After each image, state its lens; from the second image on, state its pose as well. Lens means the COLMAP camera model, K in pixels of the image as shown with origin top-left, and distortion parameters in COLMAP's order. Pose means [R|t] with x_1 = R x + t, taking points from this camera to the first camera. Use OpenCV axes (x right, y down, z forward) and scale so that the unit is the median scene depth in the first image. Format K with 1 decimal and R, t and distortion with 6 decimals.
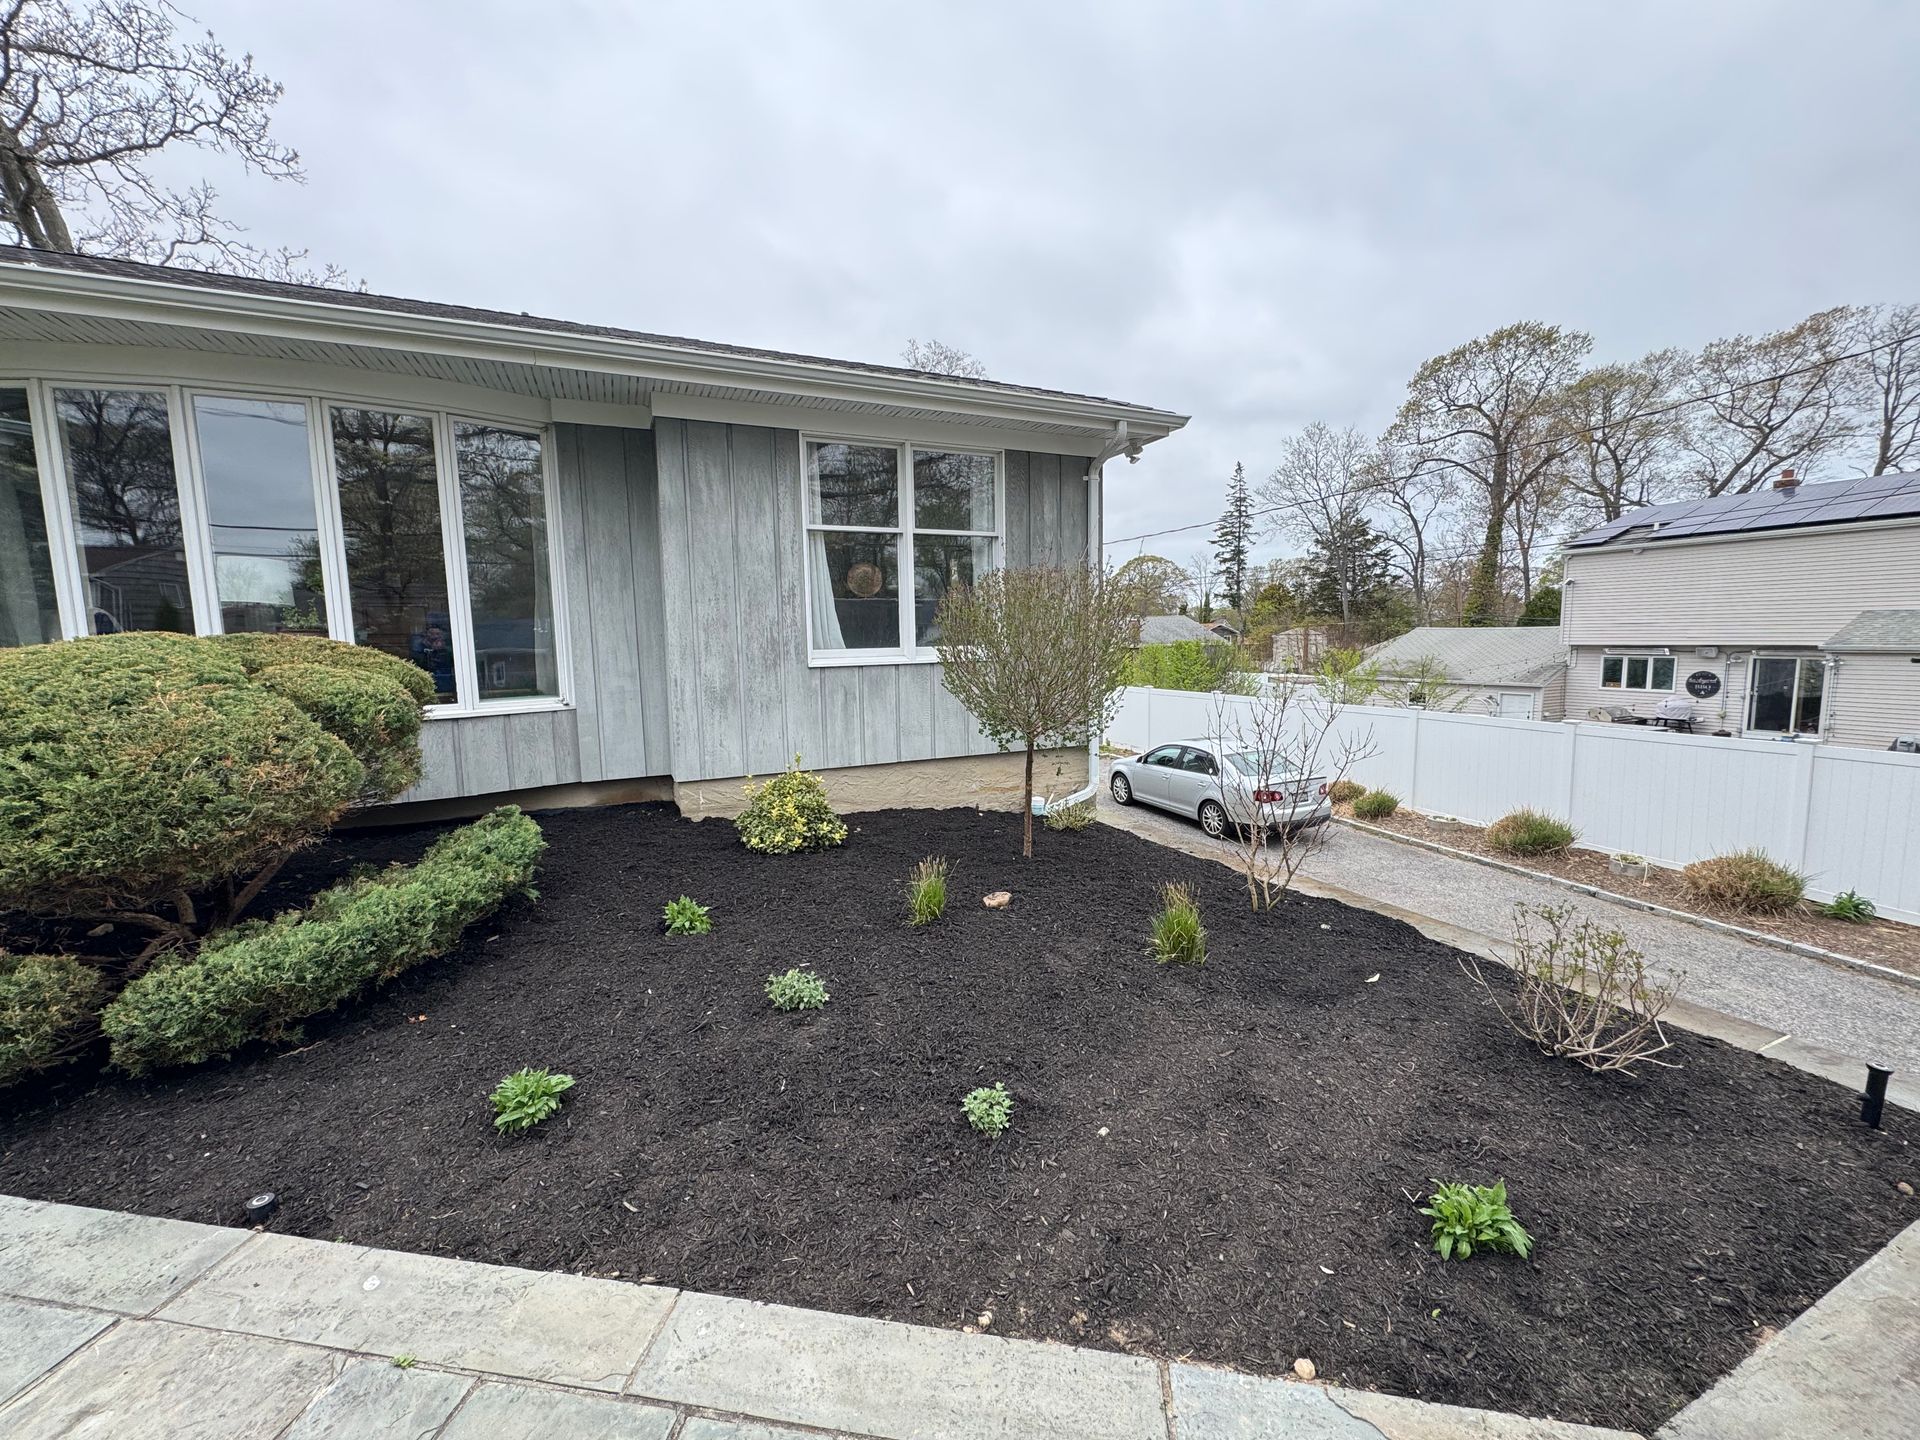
lens RADIAL K [[765.1, 0, 960.0], [0, 765.1, 720.0], [0, 0, 1]] dist [-0.002274, 0.000247]
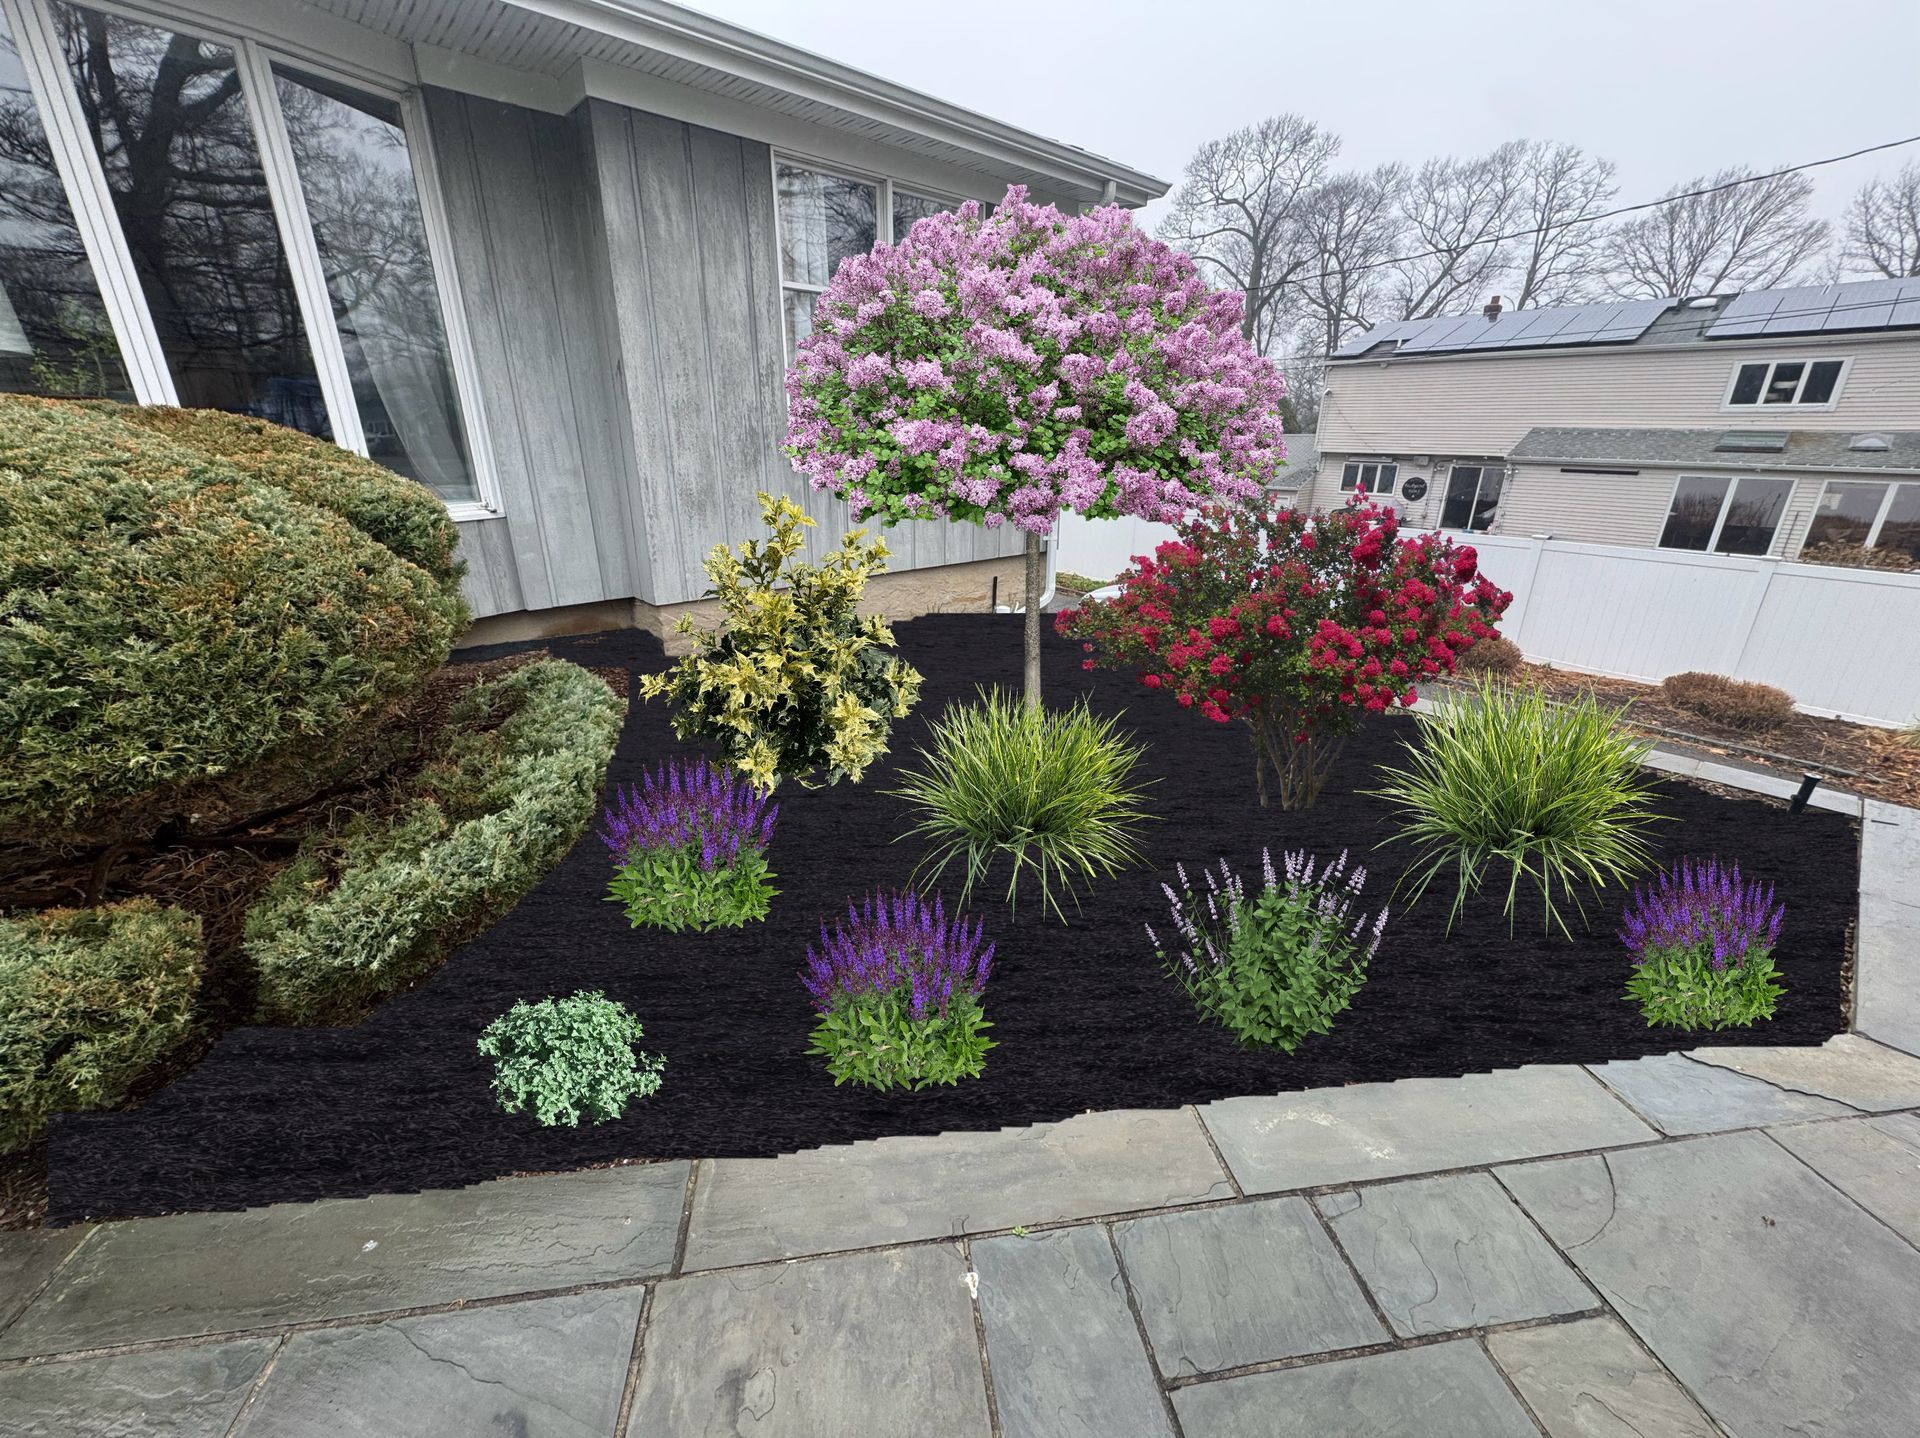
lens RADIAL K [[764.4, 0, 960.0], [0, 764.4, 719.0], [0, 0, 1]] dist [-0.001494, -0.000286]
pose [[0.952715, -0.081532, 0.292724, -0.252777], [0.005643, 0.967912, 0.251225, -0.006672], [-0.303814, -0.237694, 0.922604, 0.070522]]
